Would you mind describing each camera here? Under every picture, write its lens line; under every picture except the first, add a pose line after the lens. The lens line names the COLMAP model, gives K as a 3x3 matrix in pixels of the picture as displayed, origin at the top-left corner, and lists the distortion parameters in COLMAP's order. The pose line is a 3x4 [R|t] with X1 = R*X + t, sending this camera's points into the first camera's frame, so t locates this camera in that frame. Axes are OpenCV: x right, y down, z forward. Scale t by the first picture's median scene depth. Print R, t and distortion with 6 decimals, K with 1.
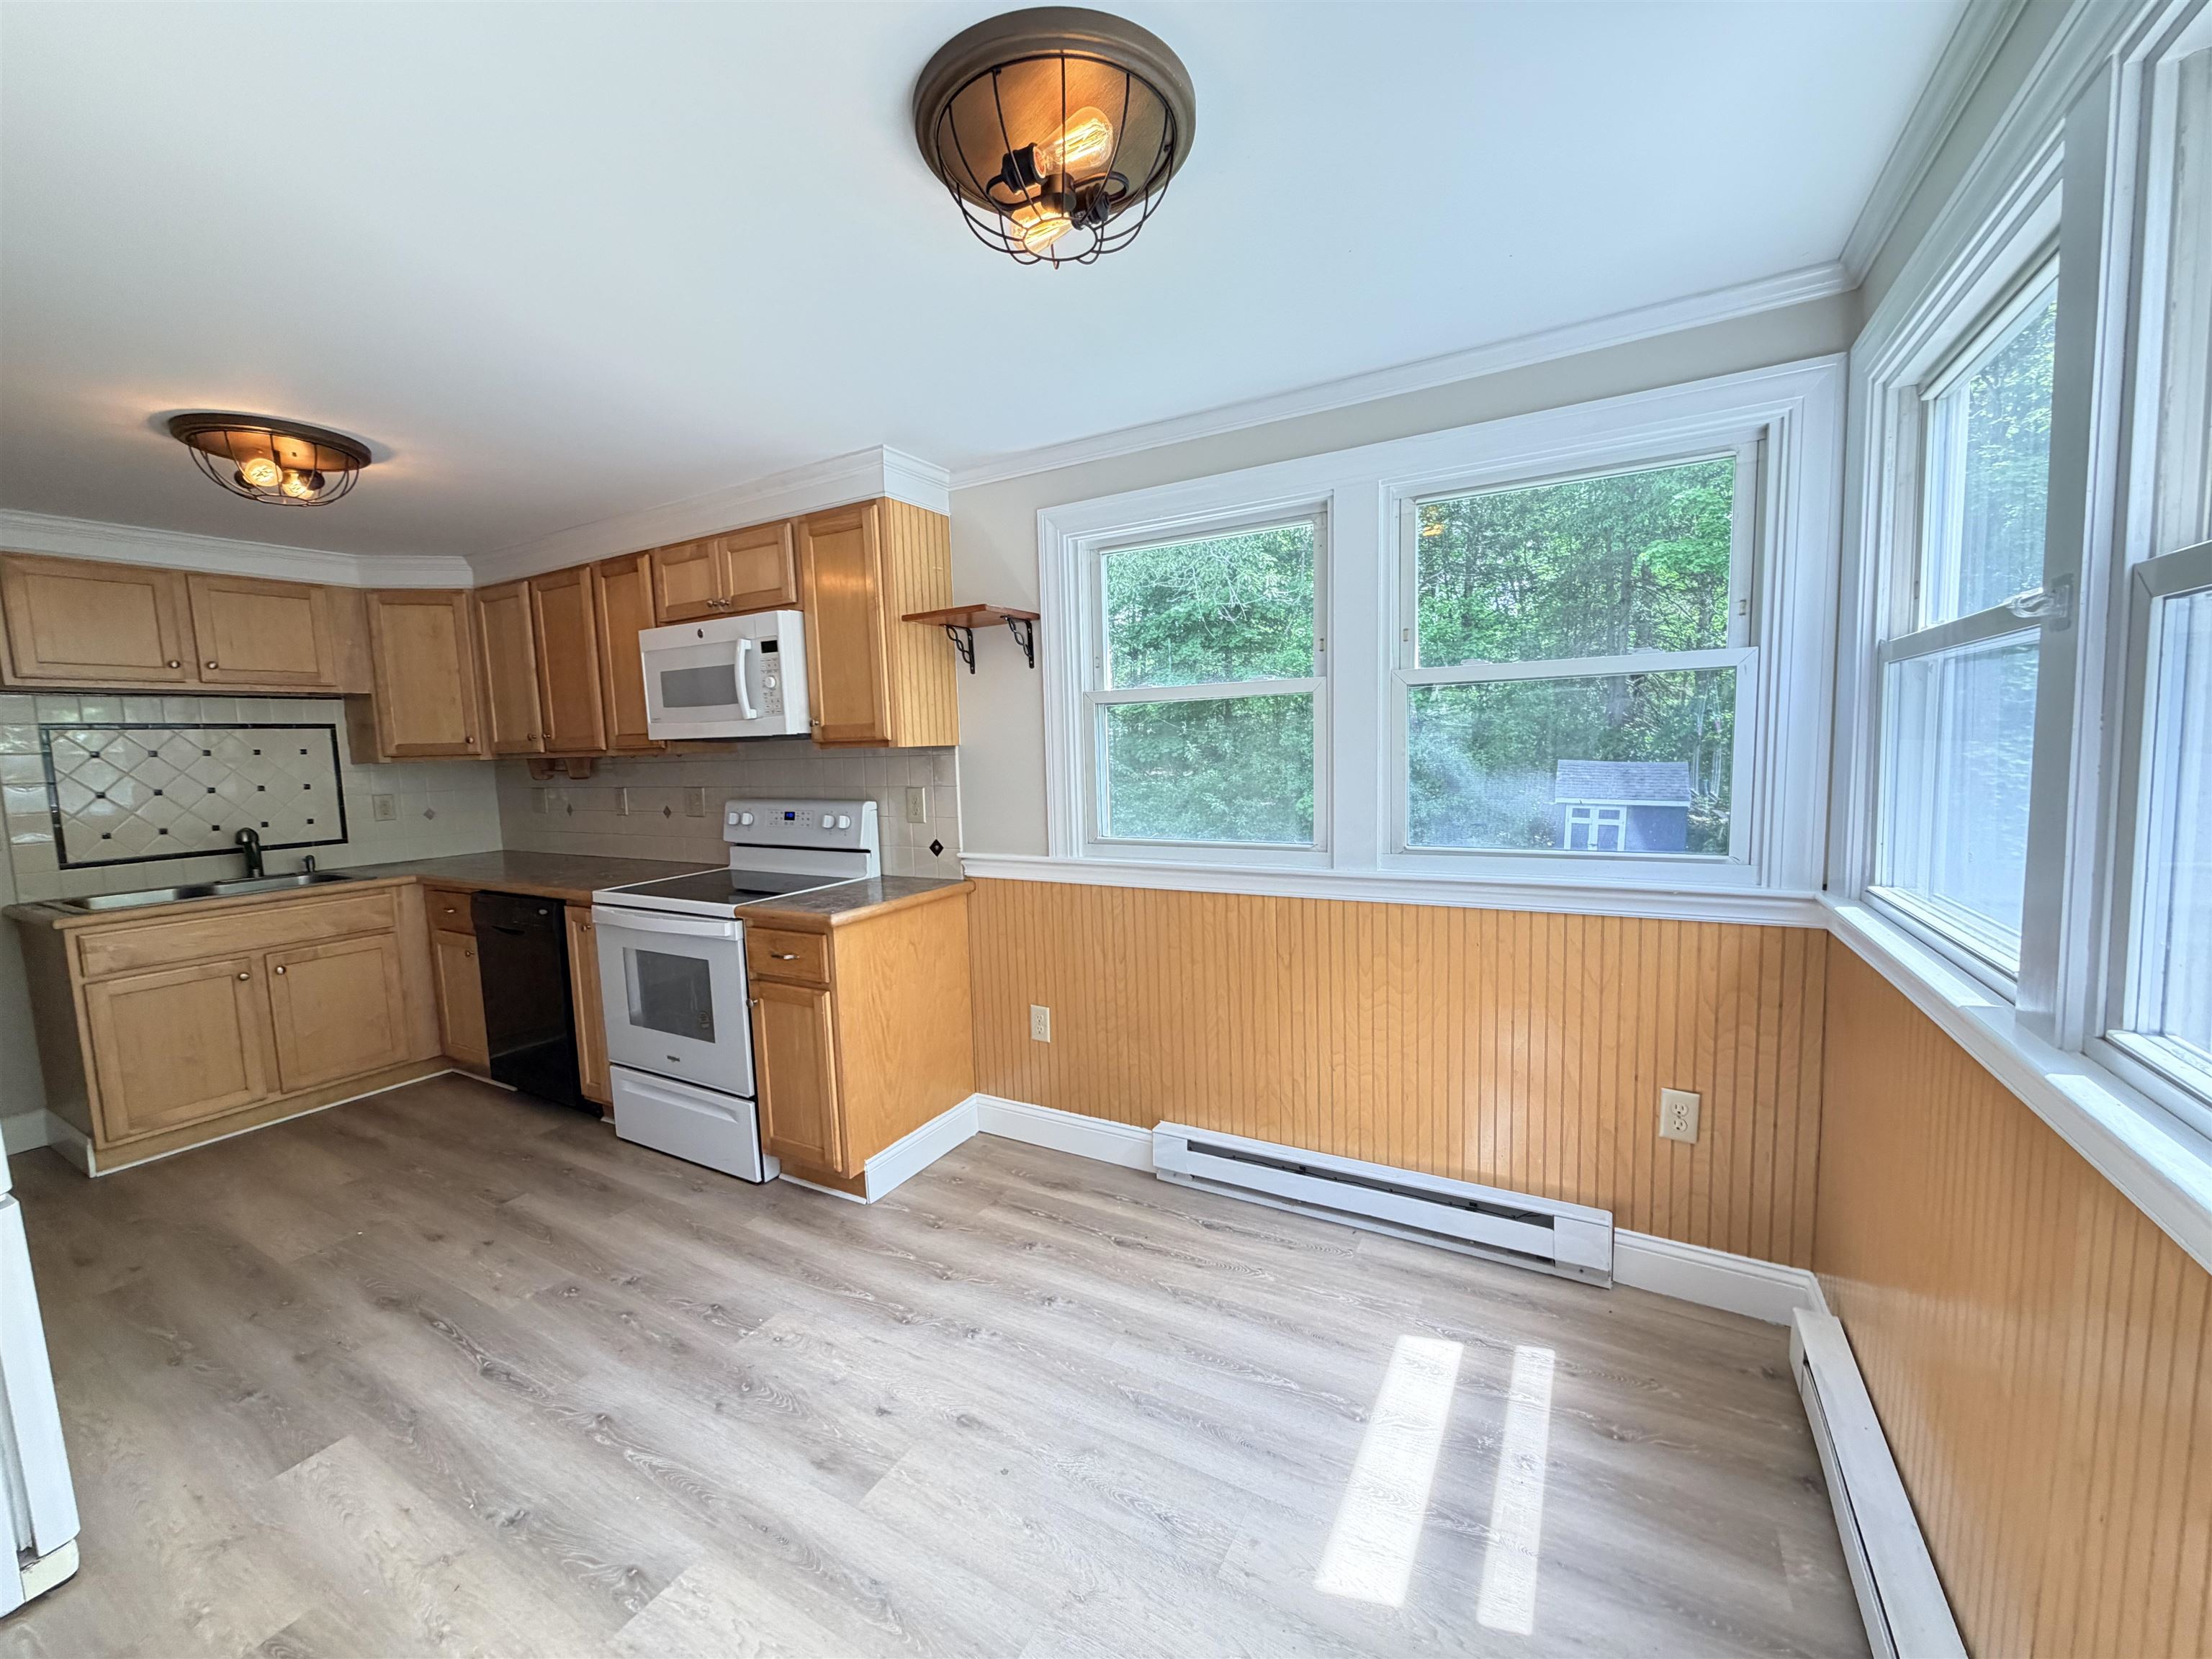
lens RADIAL K [[874.8, 0, 1104.0], [0, 874.8, 824.0], [0, 0, 1]] dist [-0.000799, -0.000245]
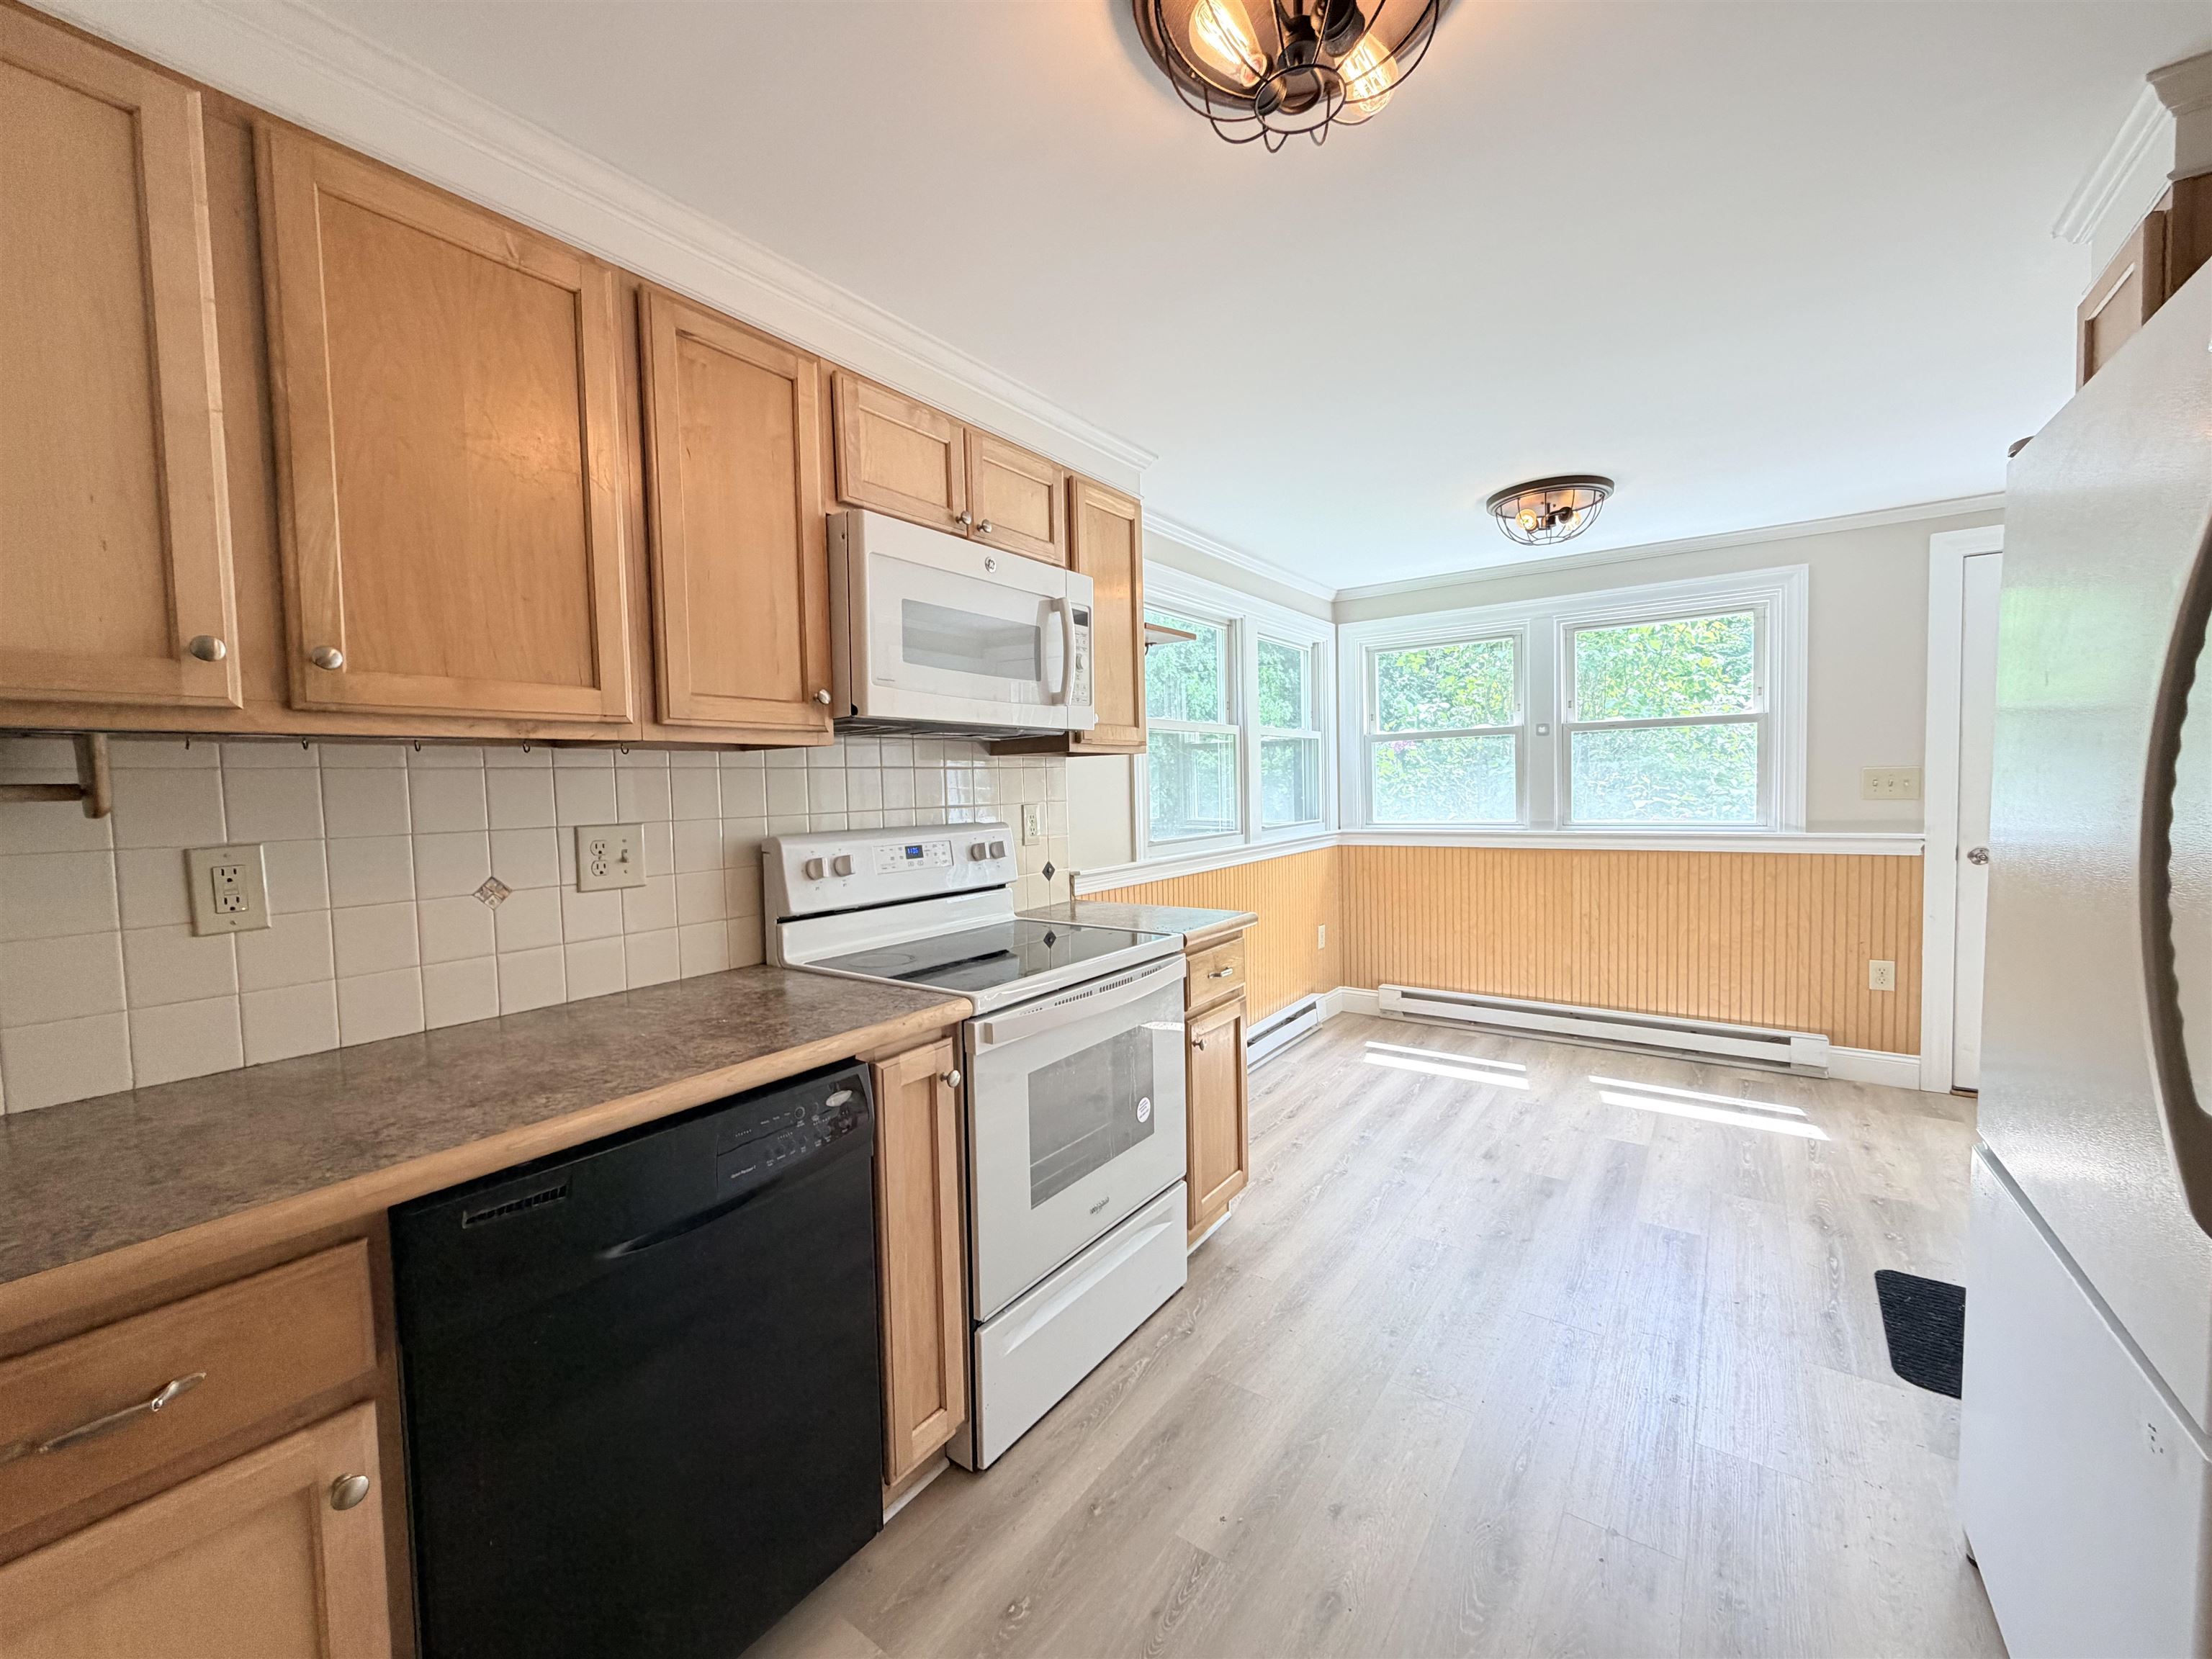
lens RADIAL K [[874.8, 0, 1104.0], [0, 874.8, 824.0], [0, 0, 1]] dist [-0.000799, -0.000245]
pose [[0.109075, -0.015892, 0.993906, -1.623649], [0.116011, 0.993243, 0.003150, -0.025467], [-0.987241, 0.114961, 0.110182, 1.271822]]
